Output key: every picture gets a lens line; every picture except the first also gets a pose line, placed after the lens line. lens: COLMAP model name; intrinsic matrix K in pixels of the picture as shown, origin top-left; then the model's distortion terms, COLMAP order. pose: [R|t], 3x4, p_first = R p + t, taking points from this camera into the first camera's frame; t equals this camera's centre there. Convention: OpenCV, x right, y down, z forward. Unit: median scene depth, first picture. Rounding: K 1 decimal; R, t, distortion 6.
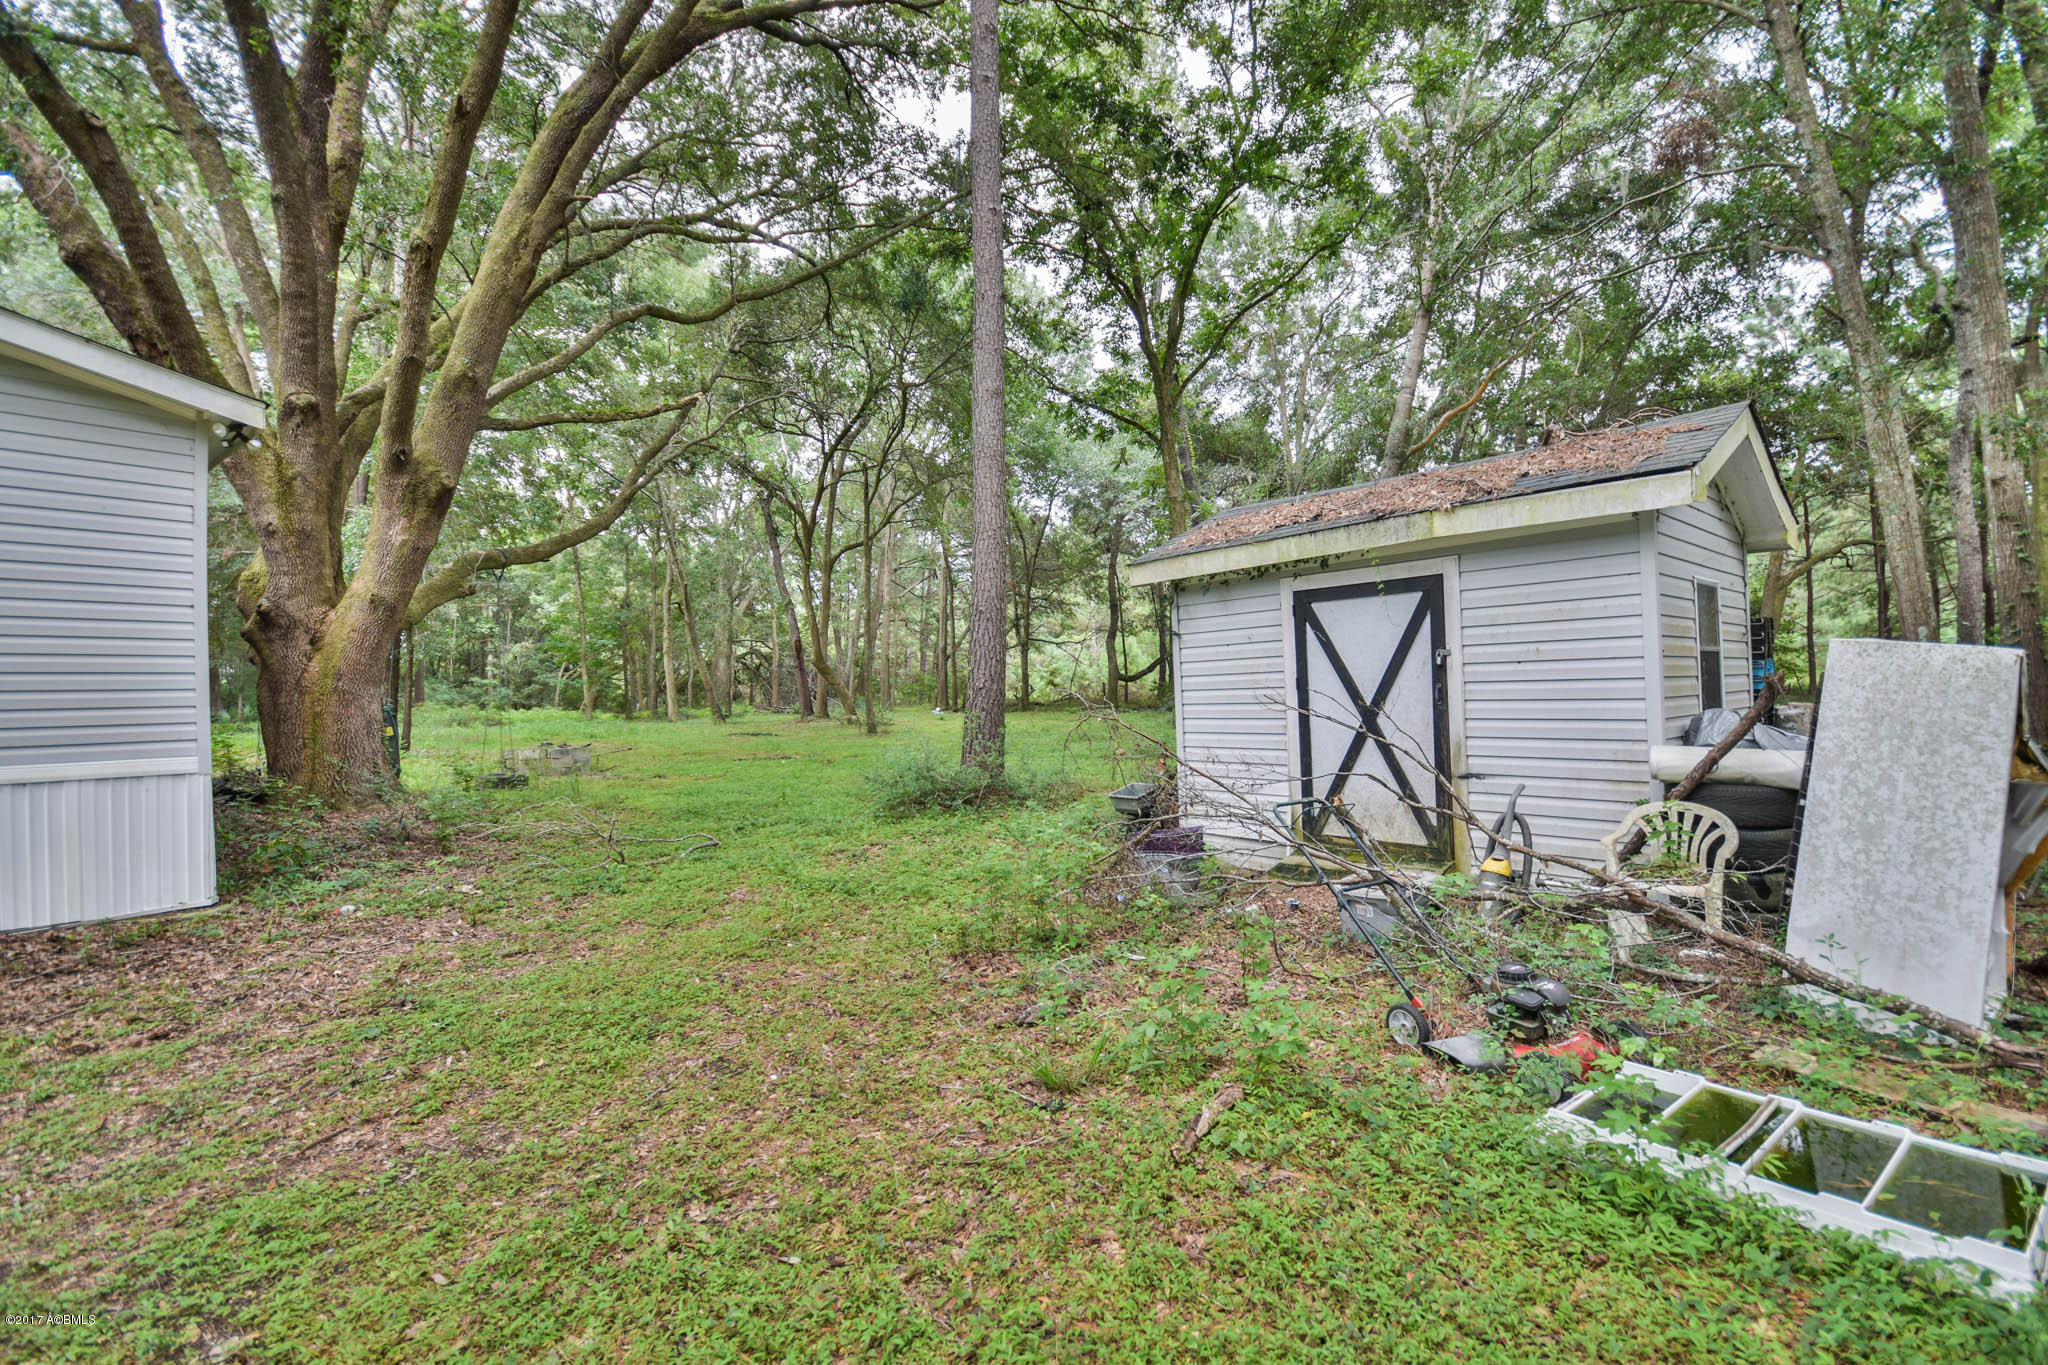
lens RADIAL K [[897.1, 0, 1035.5], [0, 897.1, 686.7], [0, 0, 1]] dist [0.003497, -0.007639]
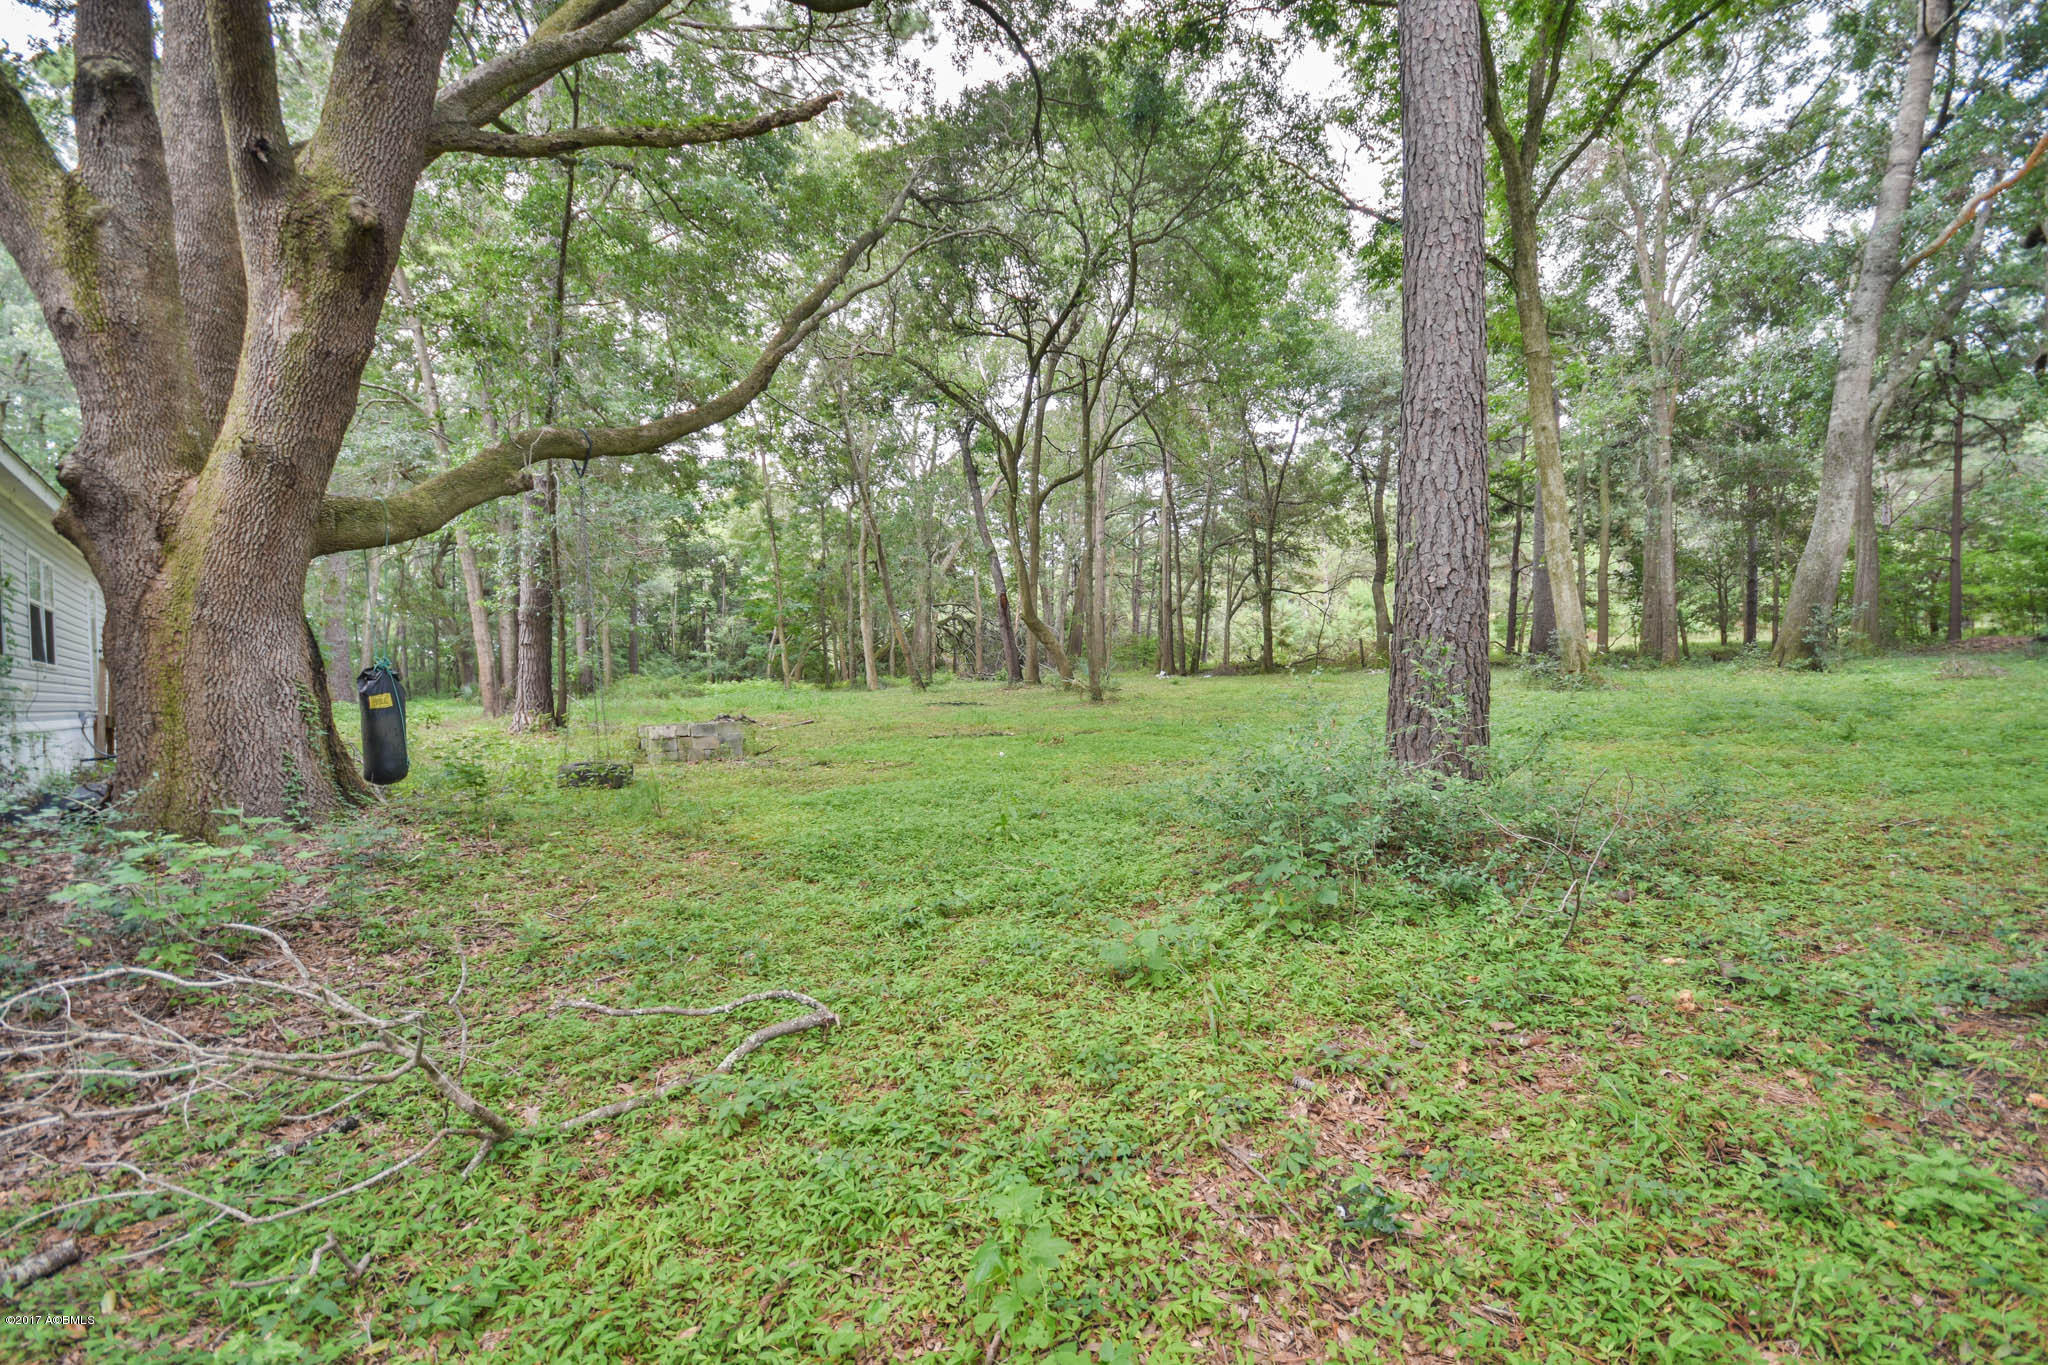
lens RADIAL K [[897.1, 0, 1023.5], [0, 897.1, 678.1], [0, 0, 1]] dist [0.003497, -0.007639]
pose [[0.973044, -0.014258, -0.230178, -0.044077], [0.019822, 0.999564, 0.021878, 0.008859], [0.229766, -0.025851, 0.972903, 0.149307]]
